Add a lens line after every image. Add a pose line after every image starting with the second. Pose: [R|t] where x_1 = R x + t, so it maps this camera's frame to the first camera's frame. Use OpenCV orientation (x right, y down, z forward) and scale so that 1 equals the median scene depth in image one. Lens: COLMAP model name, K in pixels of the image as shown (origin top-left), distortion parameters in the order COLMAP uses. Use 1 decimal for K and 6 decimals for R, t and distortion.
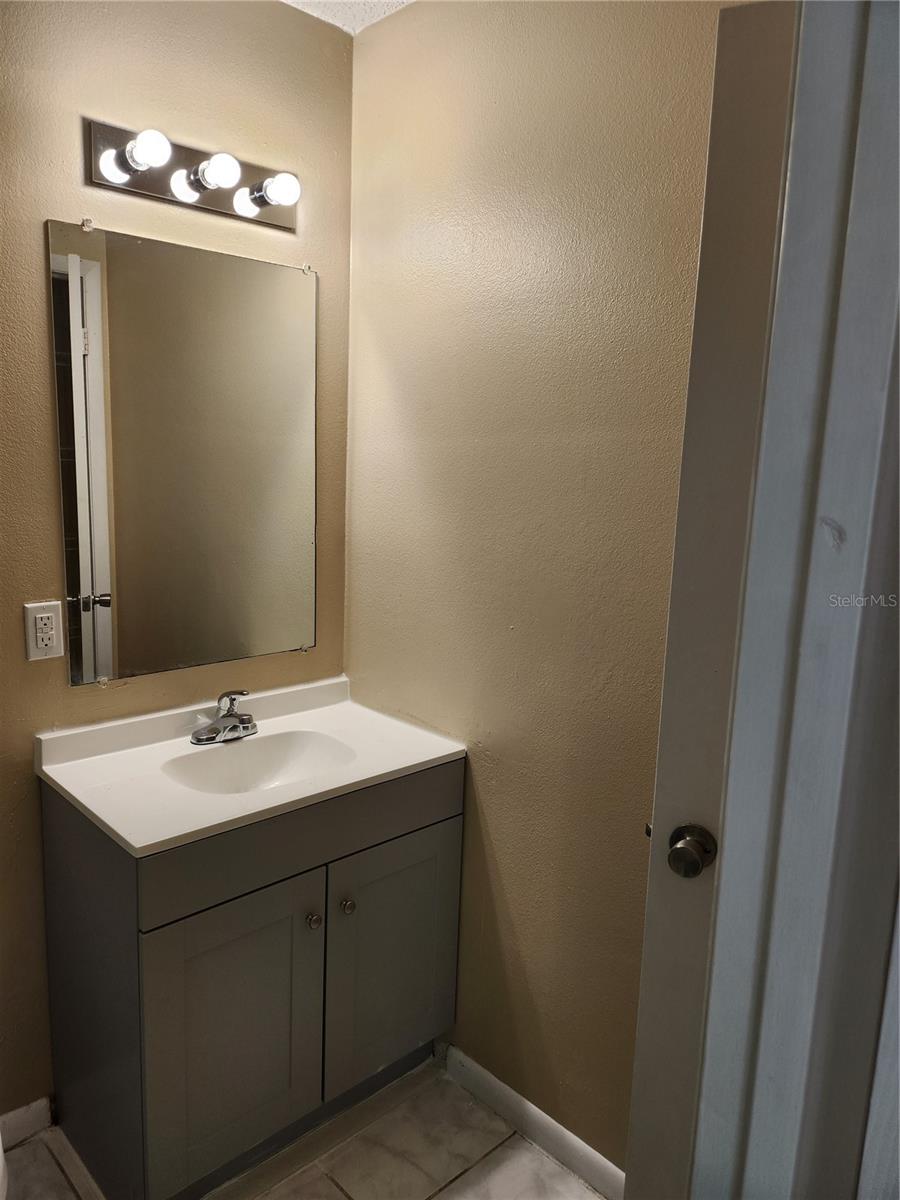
lens RADIAL K [[843.4, 0, 448.1], [0, 843.4, 596.2], [0, 0, 1]] dist [0.062101, -0.080625]
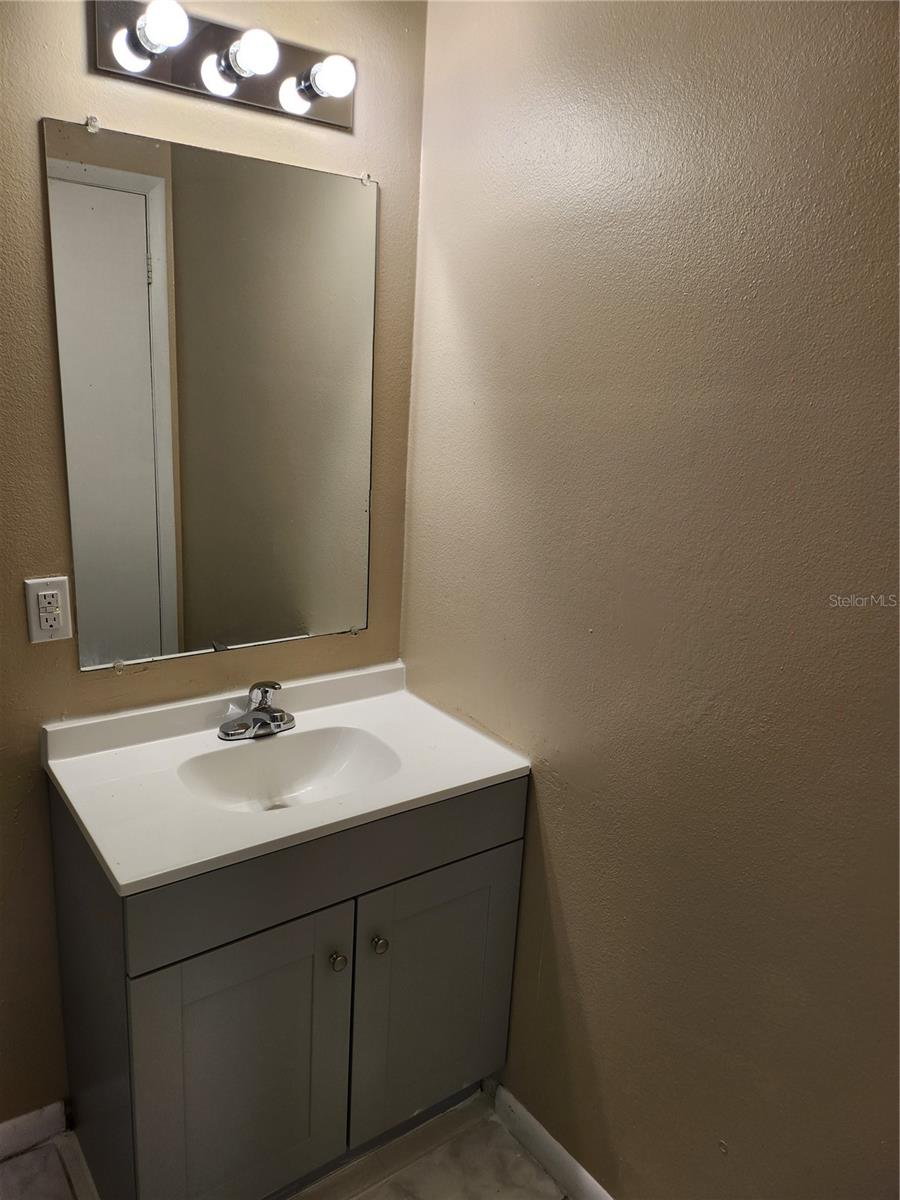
lens RADIAL K [[857.7, 0, 441.6], [0, 857.7, 604.9], [0, 0, 1]] dist [0.066198, -0.078846]
pose [[0.991078, 0.049725, -0.123661, 0.032297], [-0.039268, 0.995555, 0.085609, -0.050515], [0.127368, -0.079989, 0.988625, 0.151821]]
